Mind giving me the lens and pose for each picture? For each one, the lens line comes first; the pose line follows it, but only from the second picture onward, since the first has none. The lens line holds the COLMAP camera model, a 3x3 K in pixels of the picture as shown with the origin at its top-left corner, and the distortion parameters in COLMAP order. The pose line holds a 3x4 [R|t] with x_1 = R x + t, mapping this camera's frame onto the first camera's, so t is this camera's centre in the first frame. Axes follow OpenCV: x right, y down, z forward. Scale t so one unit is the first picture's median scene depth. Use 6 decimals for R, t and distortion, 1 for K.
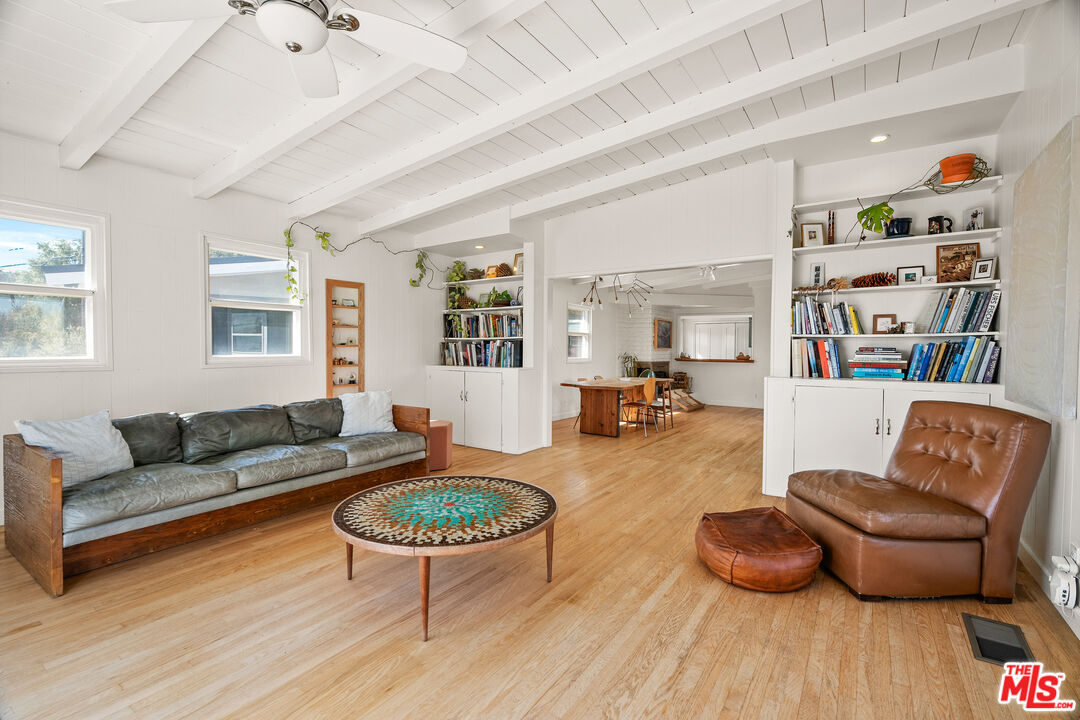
lens RADIAL K [[491.8, 0, 536.1], [0, 491.8, 367.4], [0, 0, 1]] dist [-0.004107, 0.000056]
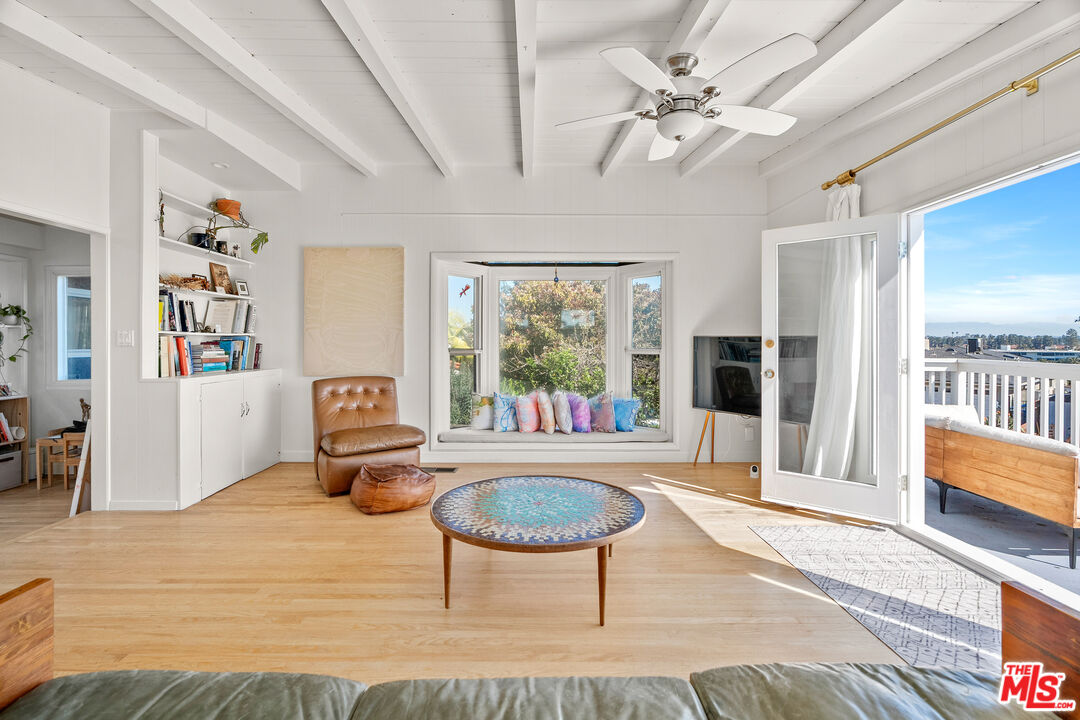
lens RADIAL K [[484.1, 0, 540.0], [0, 484.1, 360.0], [0, 0, 1]] dist [-0.002784, -0.000363]
pose [[-0.572323, -0.034342, 0.819309, -0.670940], [0.019922, 0.998246, 0.055758, -0.054448], [-0.819786, 0.048234, -0.570635, 1.043721]]
